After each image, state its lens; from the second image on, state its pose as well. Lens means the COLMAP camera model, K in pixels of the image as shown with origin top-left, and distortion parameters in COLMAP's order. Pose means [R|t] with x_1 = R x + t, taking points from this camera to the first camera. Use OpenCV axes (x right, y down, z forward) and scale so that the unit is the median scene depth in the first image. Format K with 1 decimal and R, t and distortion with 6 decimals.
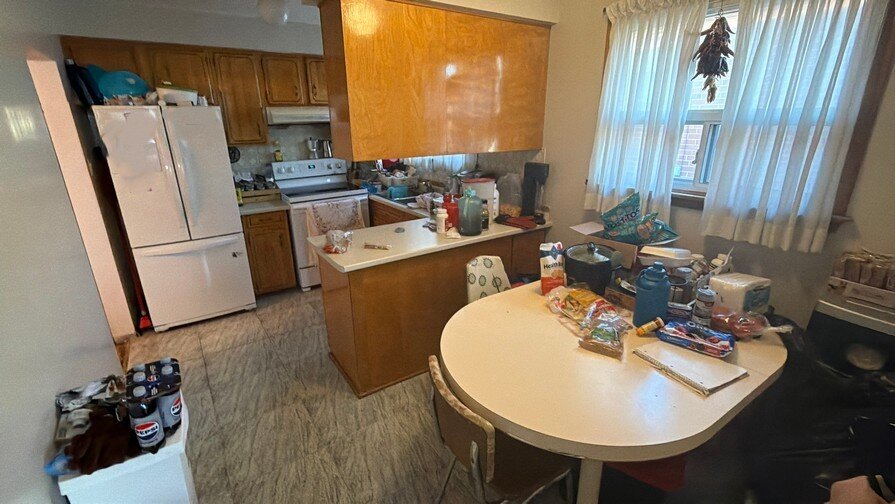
lens RADIAL K [[401.8, 0, 450.3], [0, 401.8, 251.3], [0, 0, 1]] dist [0.002990, -0.000275]
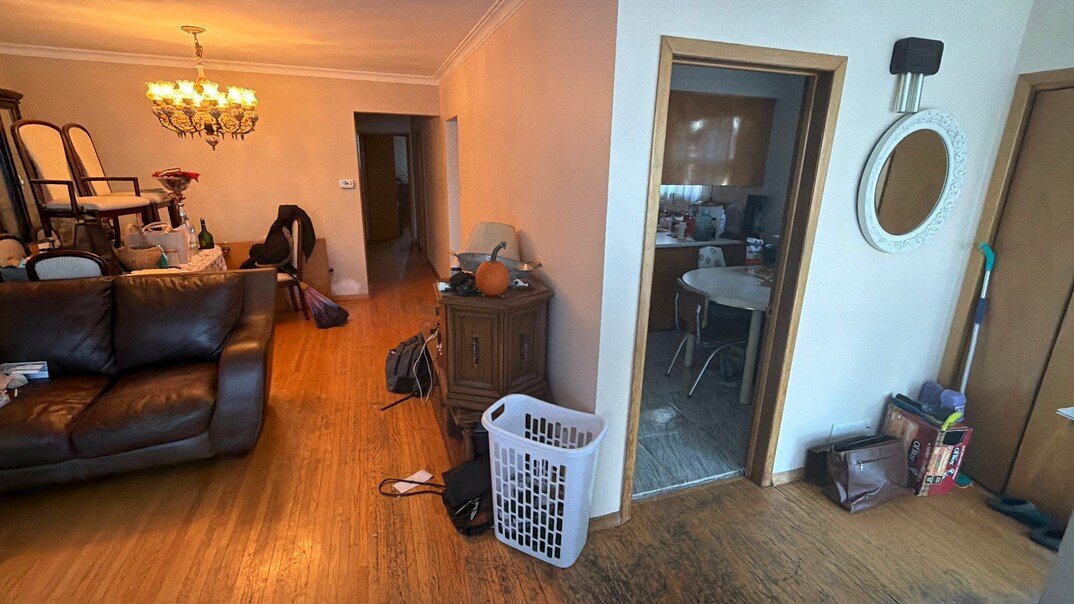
lens RADIAL K [[482.2, 0, 537.5], [0, 482.2, 301.6], [0, 0, 1]] dist [0.002990, -0.000275]
pose [[0.962615, 0.104302, -0.249986, -0.059872], [-0.112271, 0.993518, -0.017793, 0.263736], [0.246510, 0.045194, 0.968086, -0.792109]]
